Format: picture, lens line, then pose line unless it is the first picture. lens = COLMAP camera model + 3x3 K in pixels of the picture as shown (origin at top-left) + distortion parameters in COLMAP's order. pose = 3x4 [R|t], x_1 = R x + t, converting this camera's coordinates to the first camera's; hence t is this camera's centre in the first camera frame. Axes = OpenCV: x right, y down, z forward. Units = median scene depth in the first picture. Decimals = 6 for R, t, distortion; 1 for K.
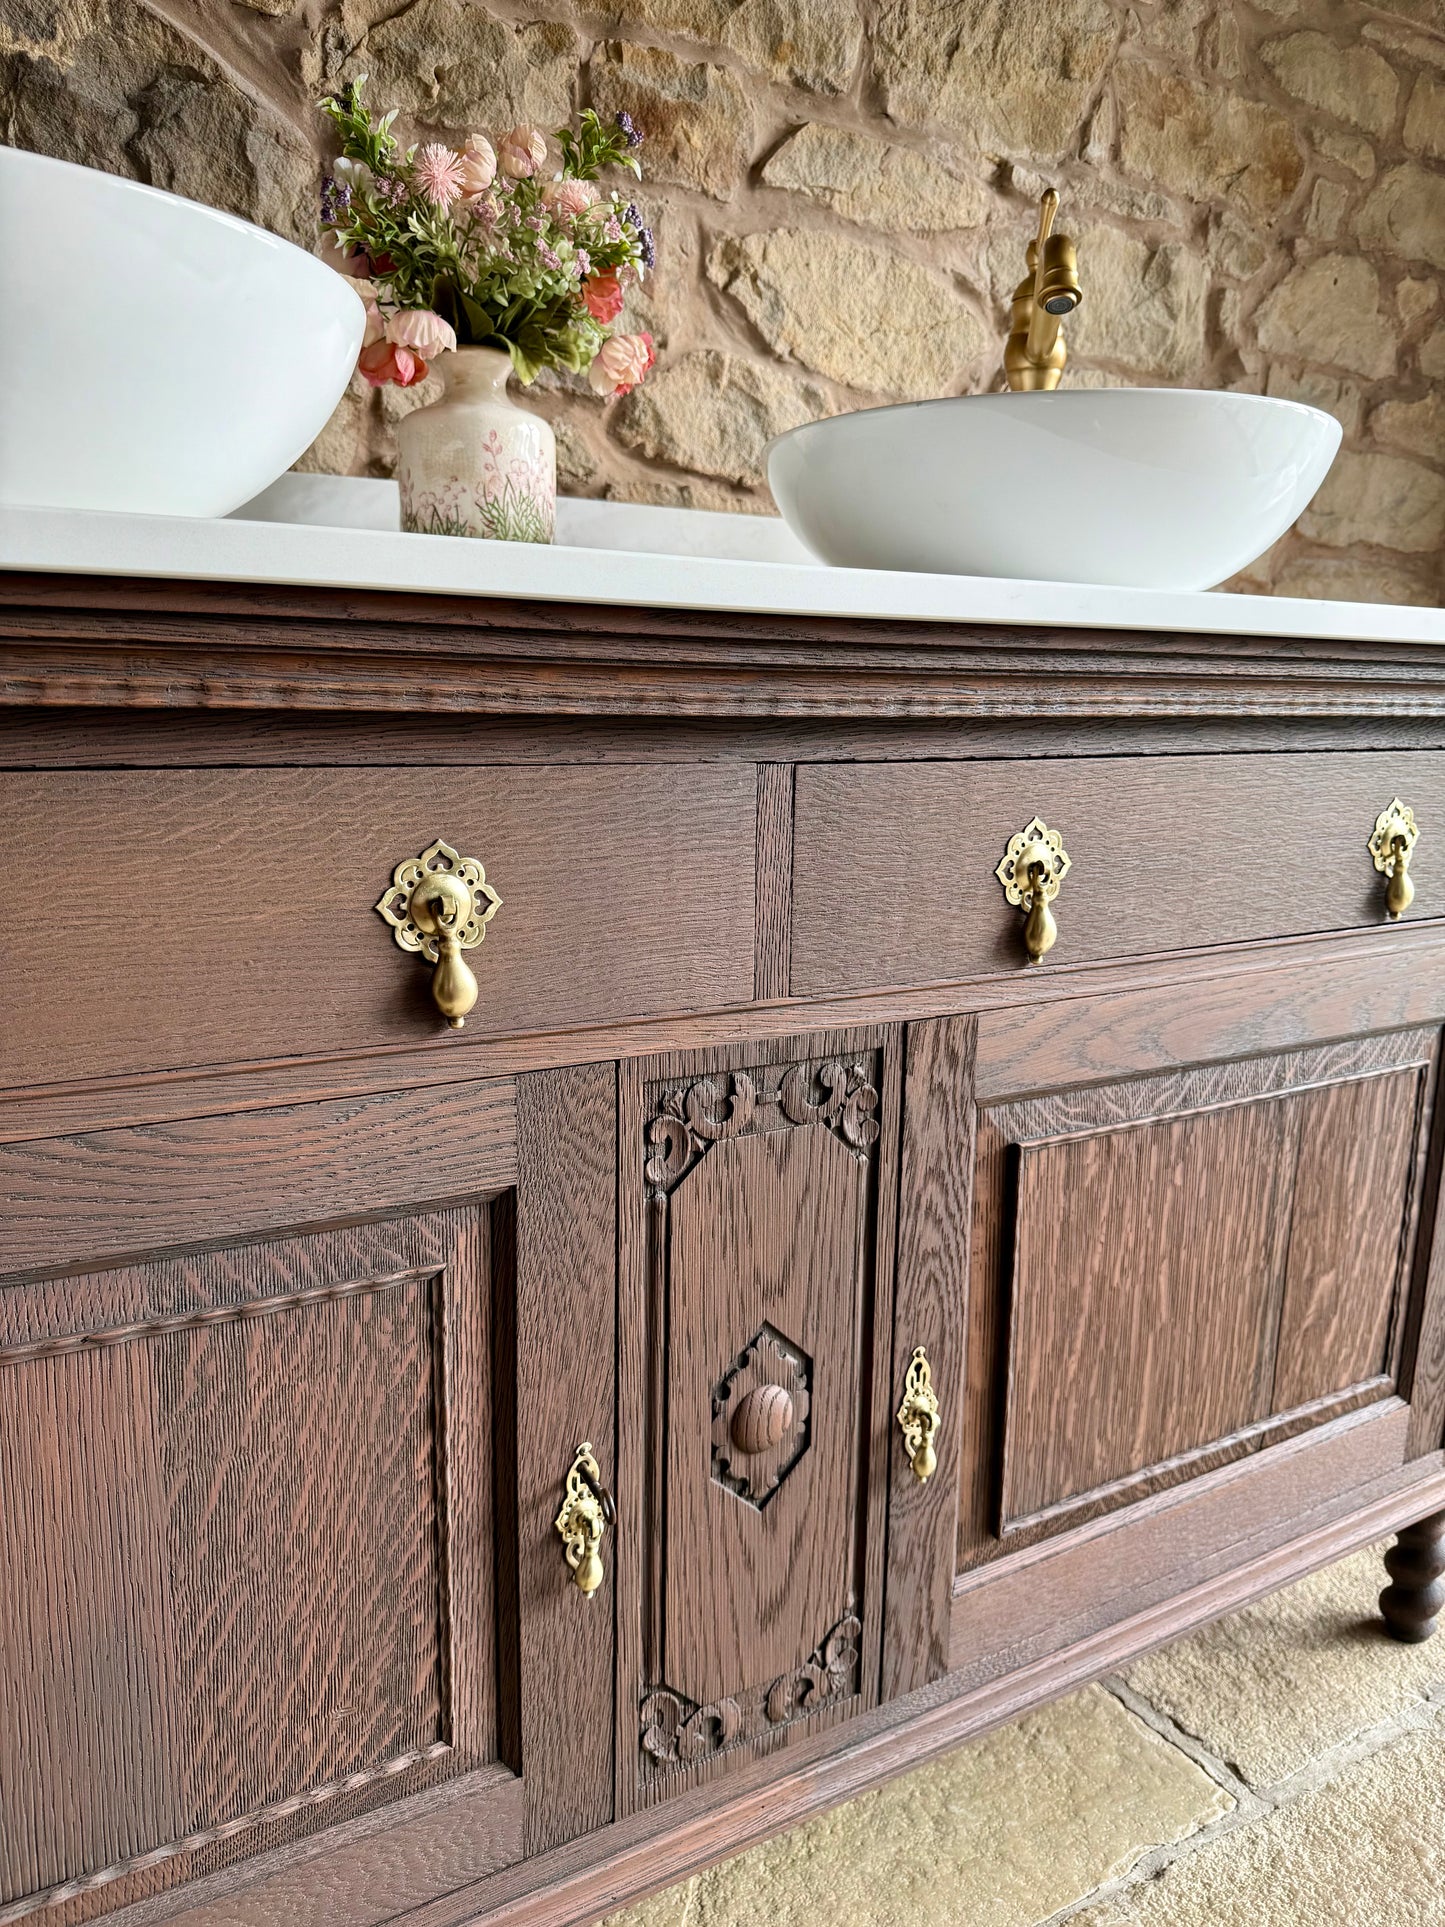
lens RADIAL K [[1381.7, 0, 733.7], [0, 1381.7, 978.6], [0, 0, 1]] dist [-0.010055, -0.002523]
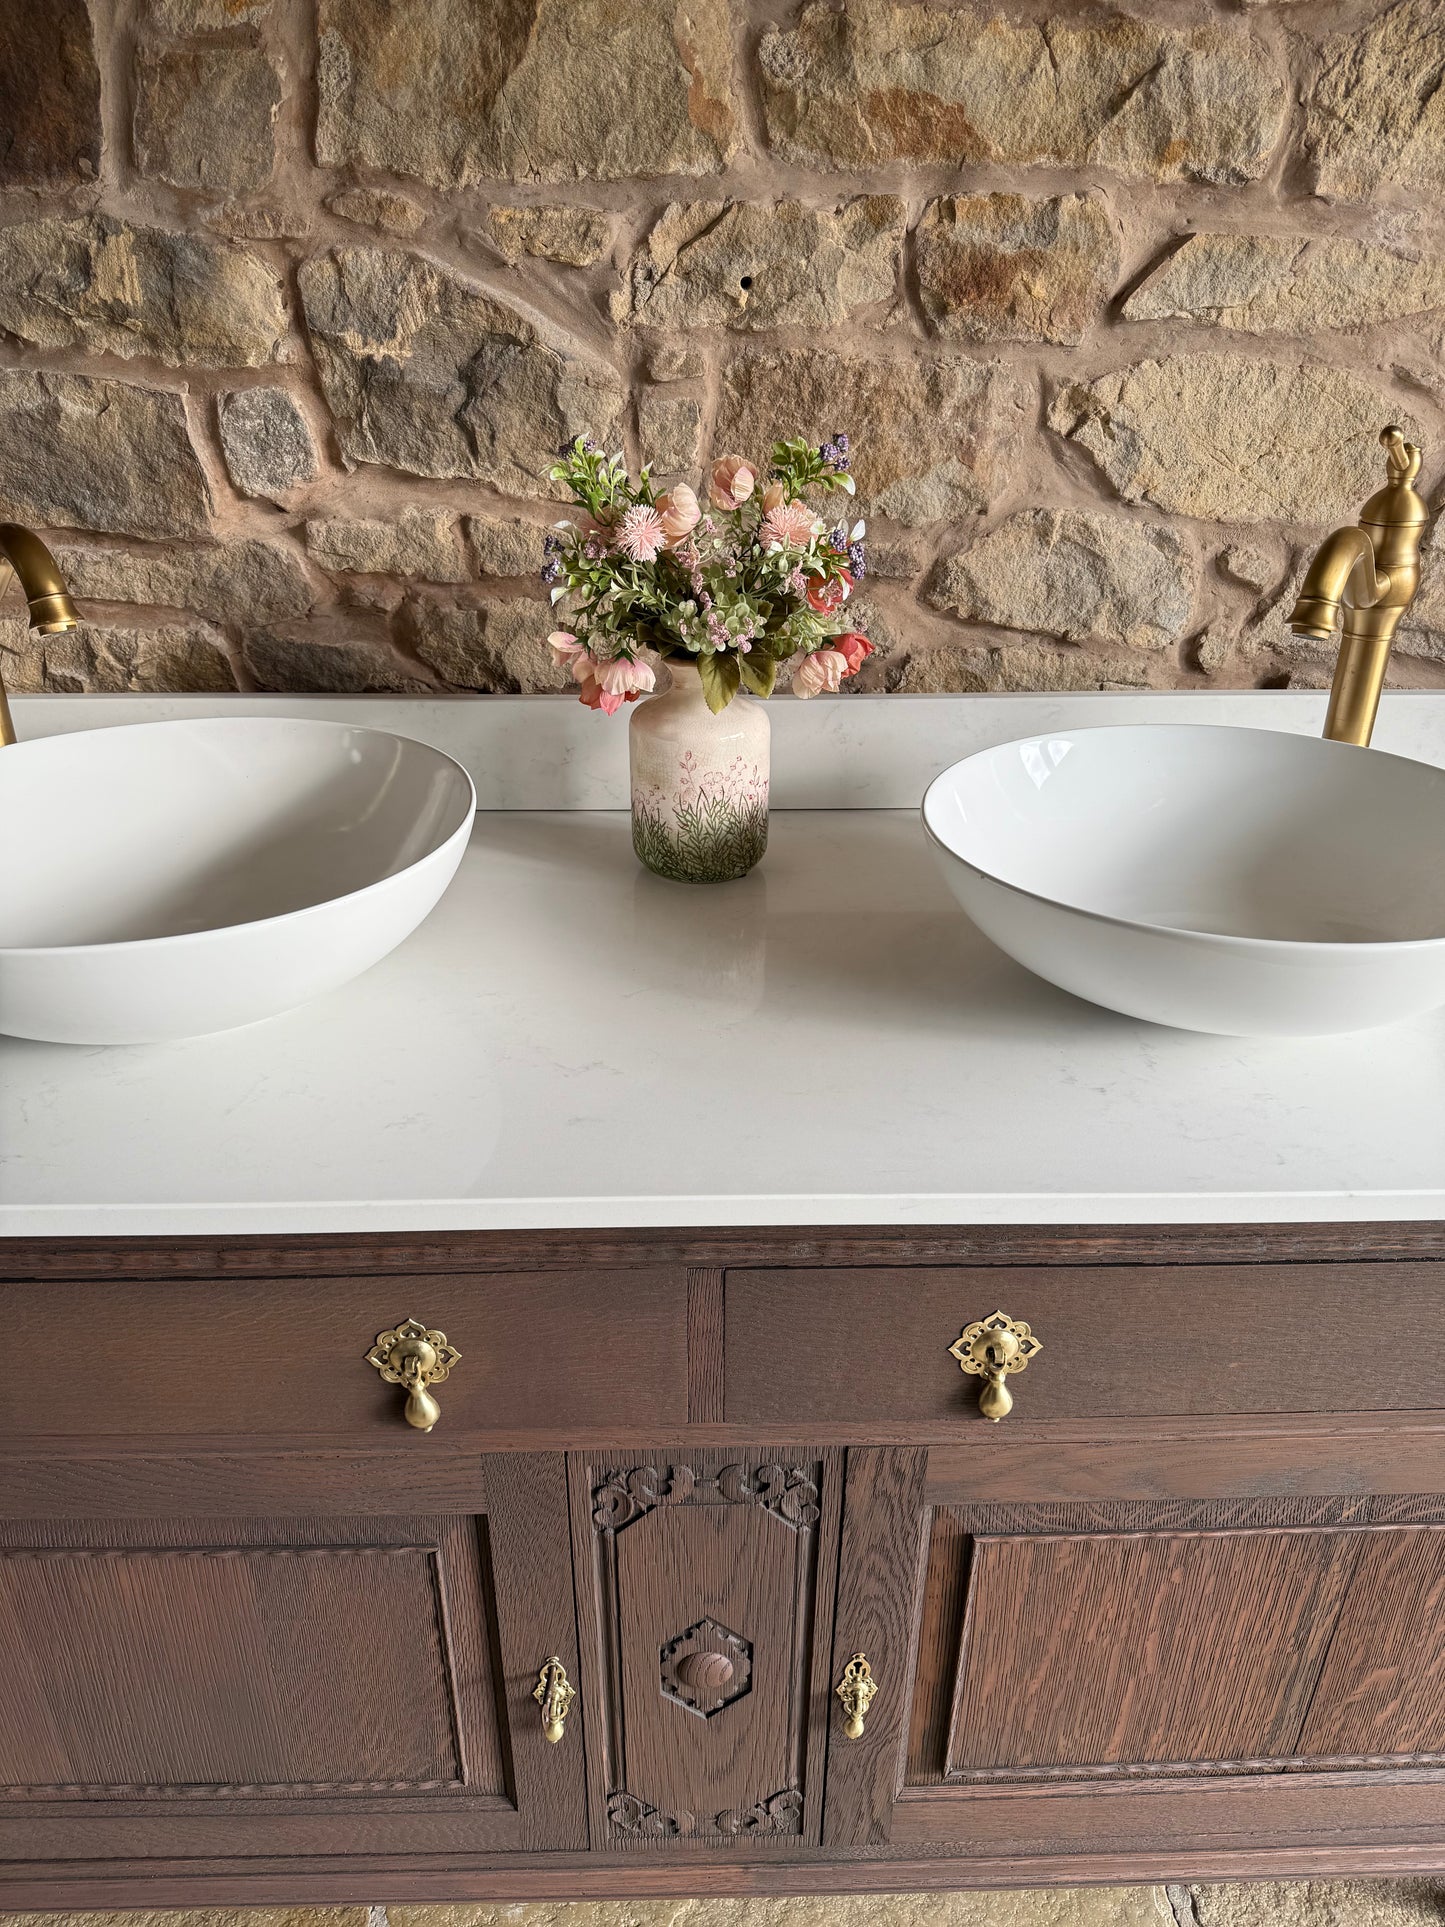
lens RADIAL K [[1372.8, 0, 718.3], [0, 1372.8, 975.3], [0, 0, 1]] dist [0.001038, -0.011219]
pose [[0.869496, 0.218206, -0.443128, 0.321491], [-0.090376, 0.952266, 0.291583, -0.472827], [0.485601, -0.213483, 0.847713, 0.038945]]
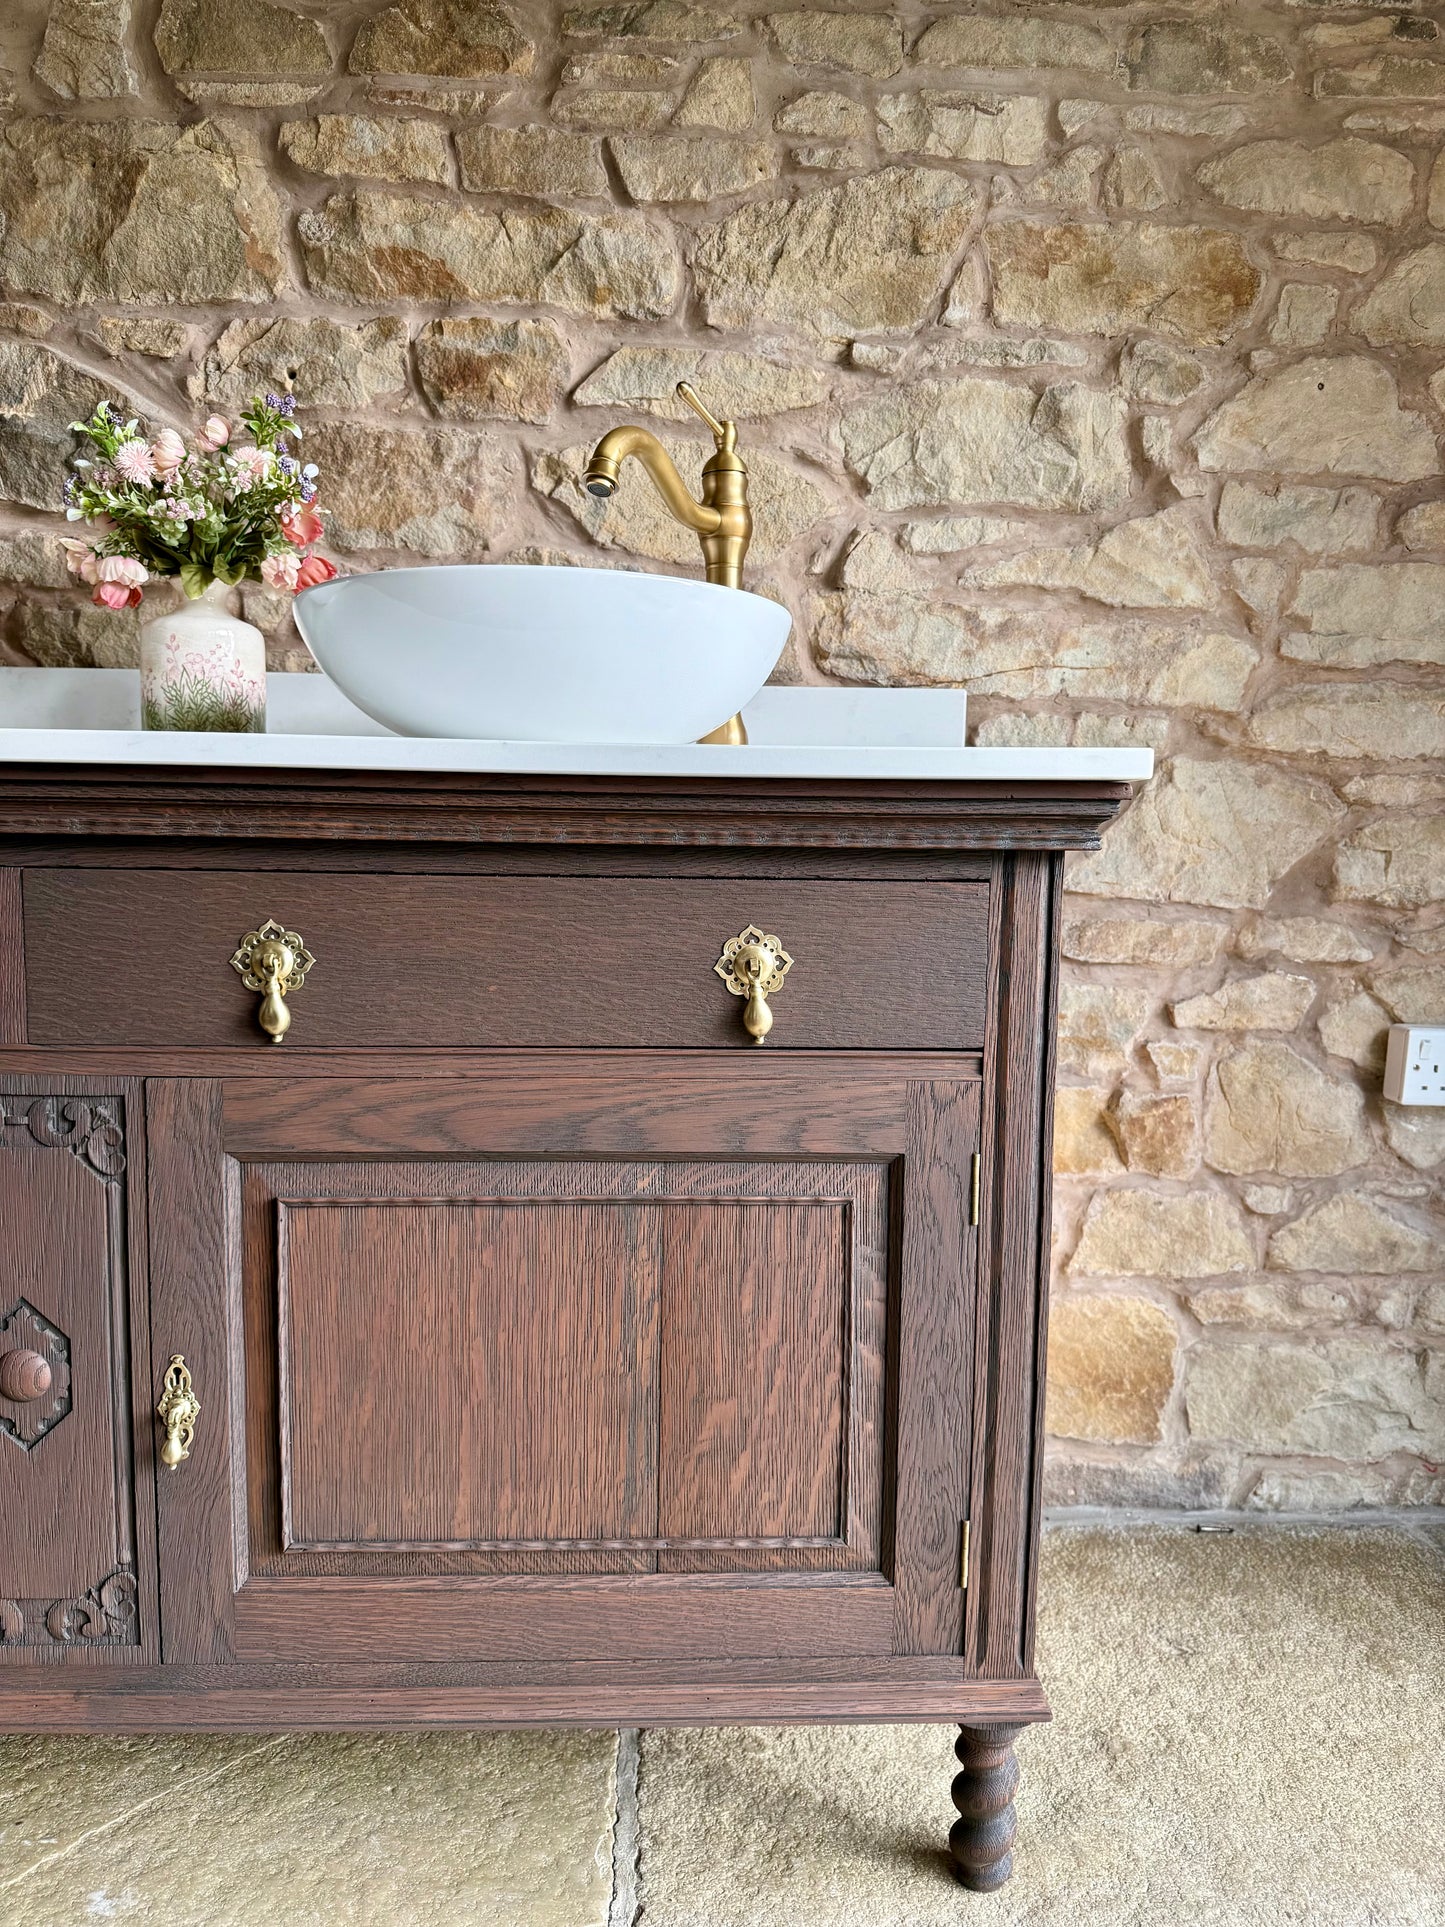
lens RADIAL K [[1372.8, 0, 718.3], [0, 1372.8, 975.3], [0, 0, 1]] dist [0.001038, -0.011219]
pose [[0.876017, 0.048434, -0.479843, 0.830151], [-0.101139, 0.991270, -0.084588, -0.004392], [0.471557, 0.122631, 0.873267, 0.100547]]
